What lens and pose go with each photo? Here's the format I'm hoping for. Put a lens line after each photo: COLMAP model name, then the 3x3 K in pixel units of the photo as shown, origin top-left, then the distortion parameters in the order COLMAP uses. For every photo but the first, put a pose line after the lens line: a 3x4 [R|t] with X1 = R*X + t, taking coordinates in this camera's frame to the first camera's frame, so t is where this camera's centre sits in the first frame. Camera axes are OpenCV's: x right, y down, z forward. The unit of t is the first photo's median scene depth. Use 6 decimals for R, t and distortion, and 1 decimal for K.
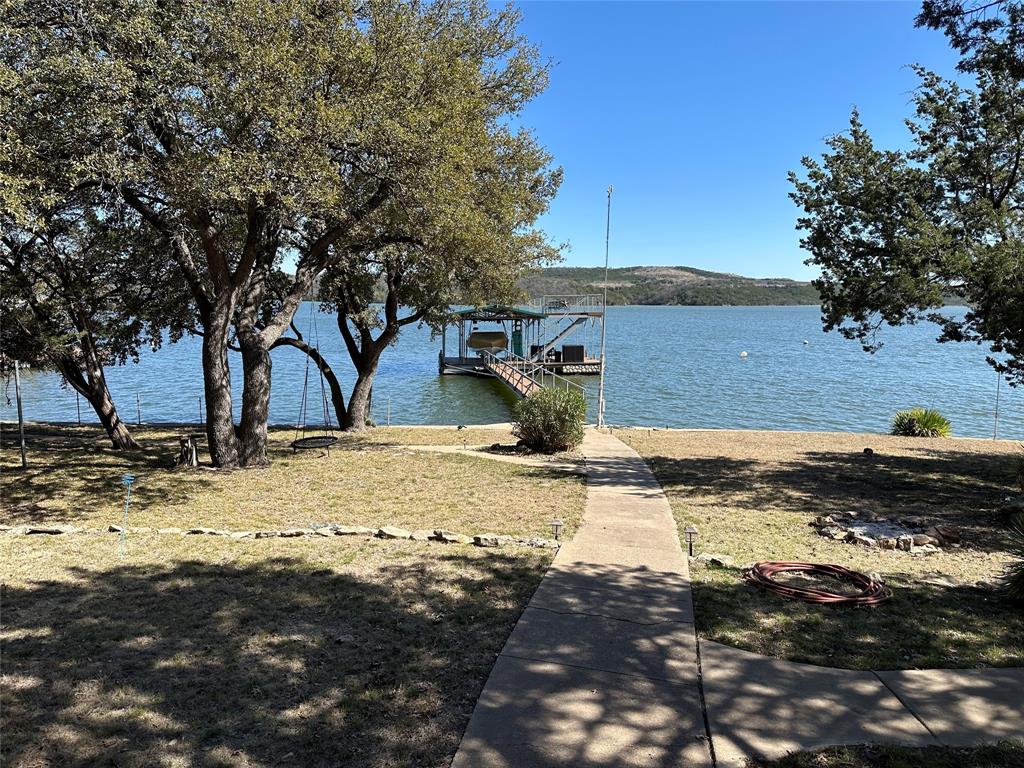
lens RADIAL K [[713.0, 0, 512.0], [0, 713.0, 381.5], [0, 0, 1]] dist [-0.000156, 0.000009]
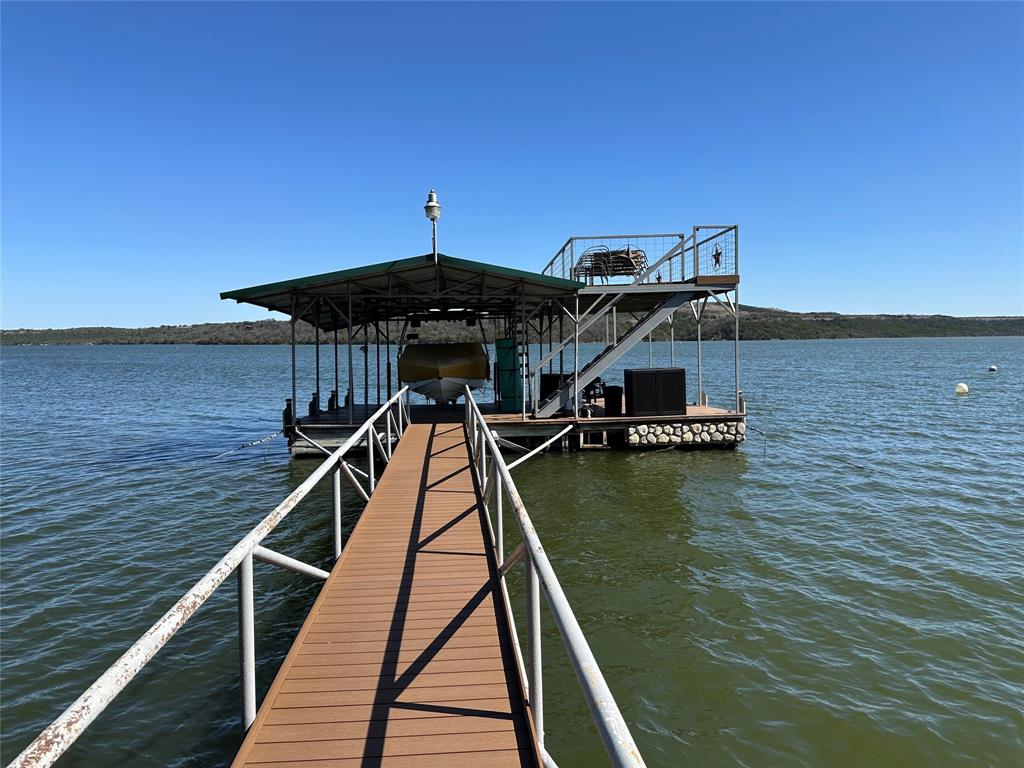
lens RADIAL K [[713.0, 0, 510.7], [0, 713.0, 386.0], [0, 0, 1]] dist [-0.000156, 0.000009]
pose [[0.998319, -0.017592, -0.055219, 0.031520], [0.014739, 0.998556, -0.051663, -0.023780], [0.056048, 0.050762, 0.997137, 0.619976]]
